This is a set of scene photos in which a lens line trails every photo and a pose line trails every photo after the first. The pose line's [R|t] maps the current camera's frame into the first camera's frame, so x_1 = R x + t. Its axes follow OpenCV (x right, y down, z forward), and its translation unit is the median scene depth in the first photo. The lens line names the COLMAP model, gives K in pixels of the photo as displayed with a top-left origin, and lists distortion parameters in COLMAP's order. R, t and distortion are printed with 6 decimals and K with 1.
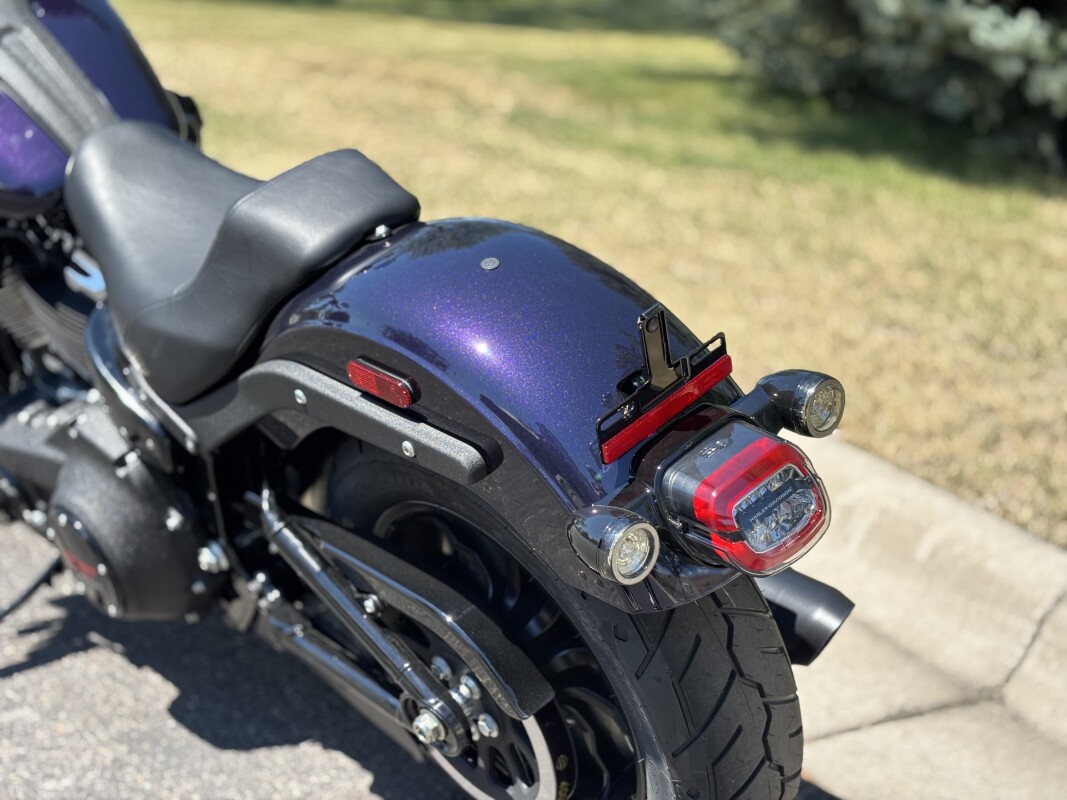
lens RADIAL K [[1611.1, 0, 533.5], [0, 1611.1, 400.0], [0, 0, 1]] dist [0.191323, -0.894215]
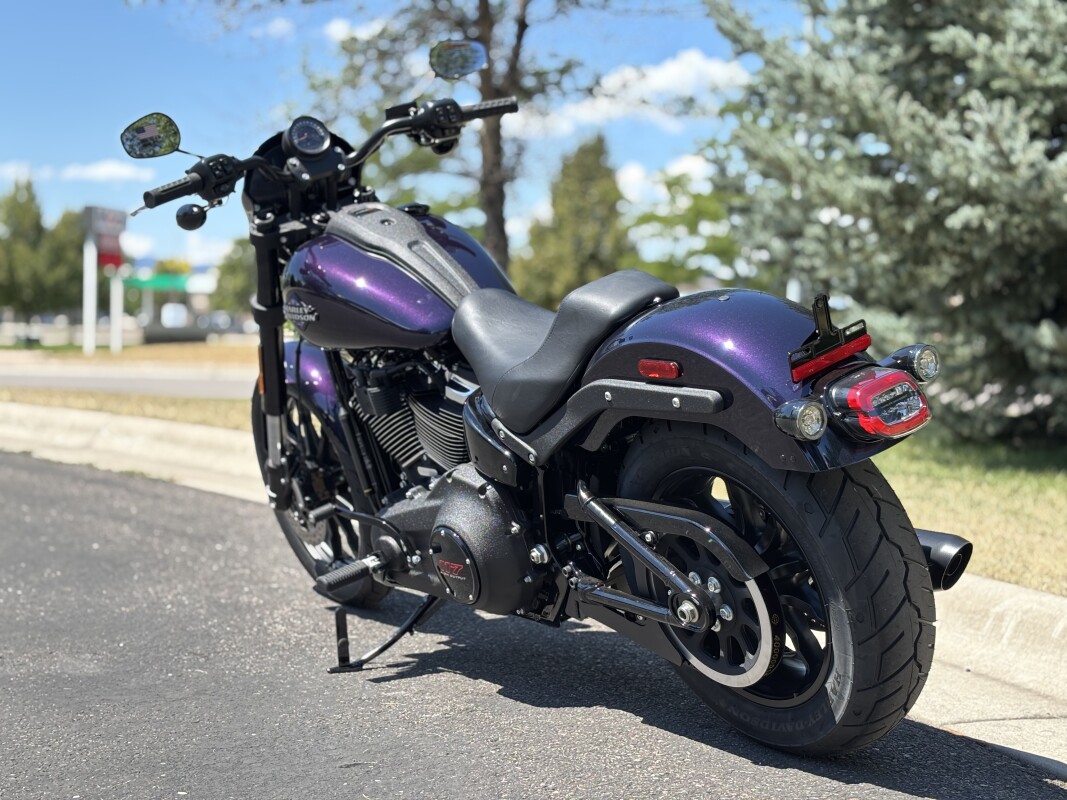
lens RADIAL K [[1611.1, 0, 533.5], [0, 1611.1, 400.0], [0, 0, 1]] dist [0.191323, -0.894215]
pose [[0.991371, -0.020065, -0.129545, -0.006799], [-0.017729, 0.958615, -0.284153, 0.463027], [0.129885, 0.283998, 0.949987, -0.559925]]
